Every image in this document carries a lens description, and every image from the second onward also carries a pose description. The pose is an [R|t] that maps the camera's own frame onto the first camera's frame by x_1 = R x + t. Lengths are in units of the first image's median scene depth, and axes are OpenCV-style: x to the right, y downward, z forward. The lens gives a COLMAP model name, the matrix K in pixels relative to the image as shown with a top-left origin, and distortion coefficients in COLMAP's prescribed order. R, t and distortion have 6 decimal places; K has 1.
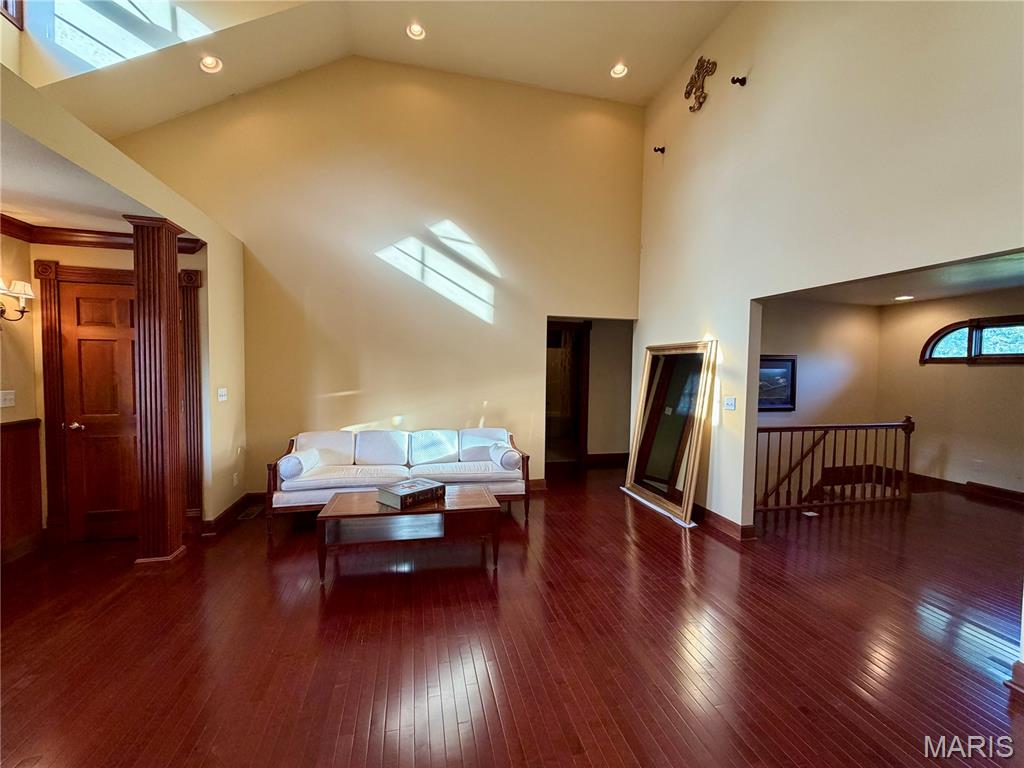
lens RADIAL K [[408.1, 0, 511.0], [0, 408.1, 386.0], [0, 0, 1]] dist [0.000427, 0.000245]
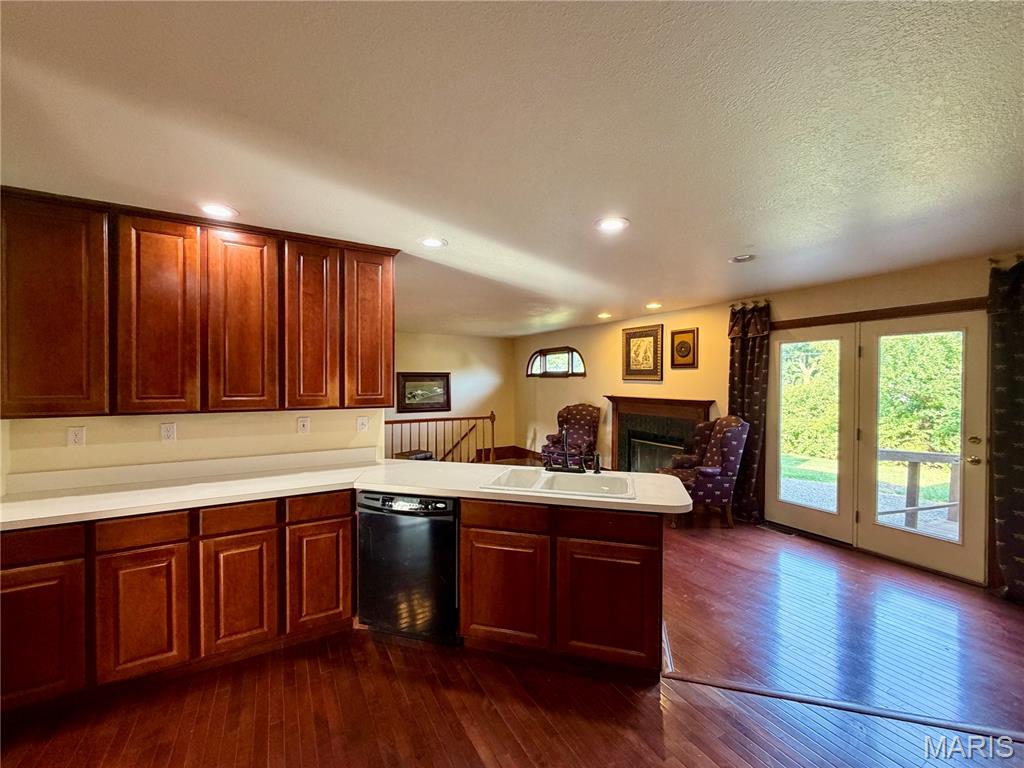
lens RADIAL K [[408.1, 0, 511.0], [0, 408.1, 386.0], [0, 0, 1]] dist [0.000427, 0.000245]
pose [[0.957508, -0.013342, 0.288097, 0.510646], [0.023665, 0.999195, -0.032379, 0.026273], [-0.287433, 0.037821, 0.957054, -0.460808]]
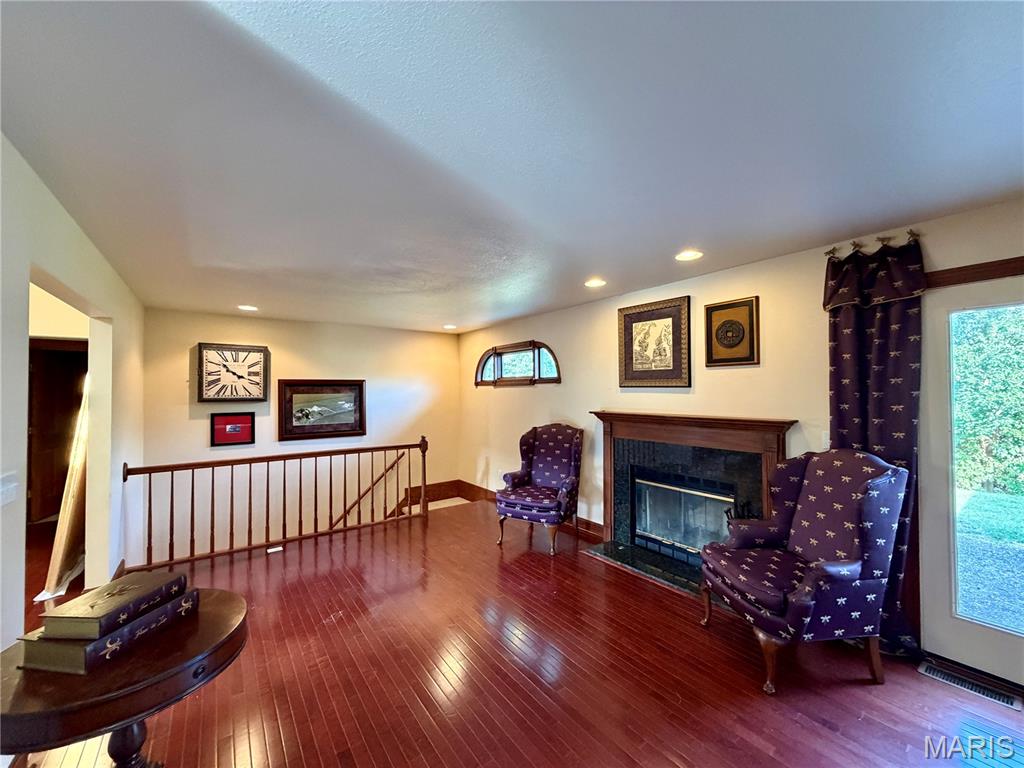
lens RADIAL K [[408.1, 0, 511.0], [0, 408.1, 386.0], [0, 0, 1]] dist [0.000427, 0.000245]
pose [[0.920944, -0.013211, 0.389471, 0.668822], [0.038104, 0.997689, -0.056257, 0.011637], [-0.387827, 0.066650, 0.919319, -0.063416]]
